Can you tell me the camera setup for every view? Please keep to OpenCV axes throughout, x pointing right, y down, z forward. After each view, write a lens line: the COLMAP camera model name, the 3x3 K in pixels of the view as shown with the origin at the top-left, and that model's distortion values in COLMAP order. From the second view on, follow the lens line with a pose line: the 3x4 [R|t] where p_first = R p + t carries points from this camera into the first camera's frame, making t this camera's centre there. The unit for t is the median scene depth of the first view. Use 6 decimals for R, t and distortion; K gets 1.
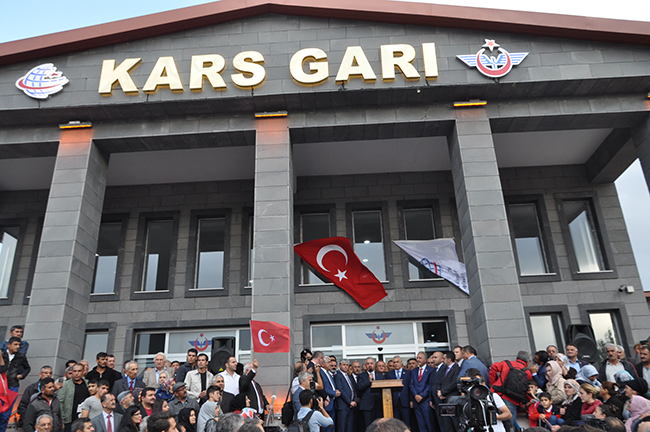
lens RADIAL K [[528.1, 0, 324.8], [0, 528.1, 216.3], [0, 0, 1]] dist [-0.008845, -0.004352]
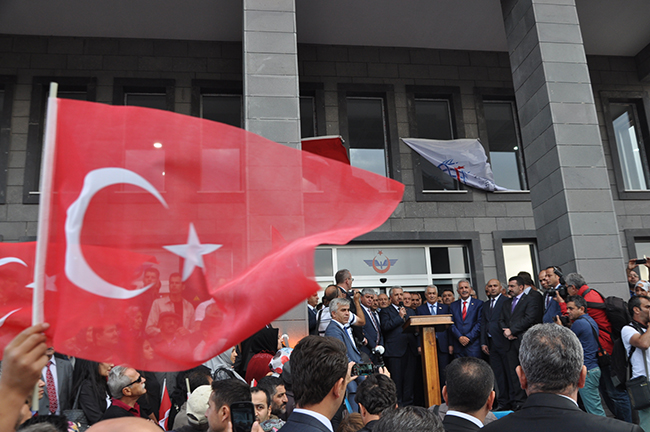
lens RADIAL K [[627.3, 0, 328.0], [0, 627.3, 215.4], [0, 0, 1]] dist [-0.013741, 0.005270]
pose [[0.982663, 0.033864, 0.182283, -0.134088], [-0.053934, 0.992870, 0.106301, 0.068868], [-0.177384, -0.114289, 0.977483, 0.154060]]
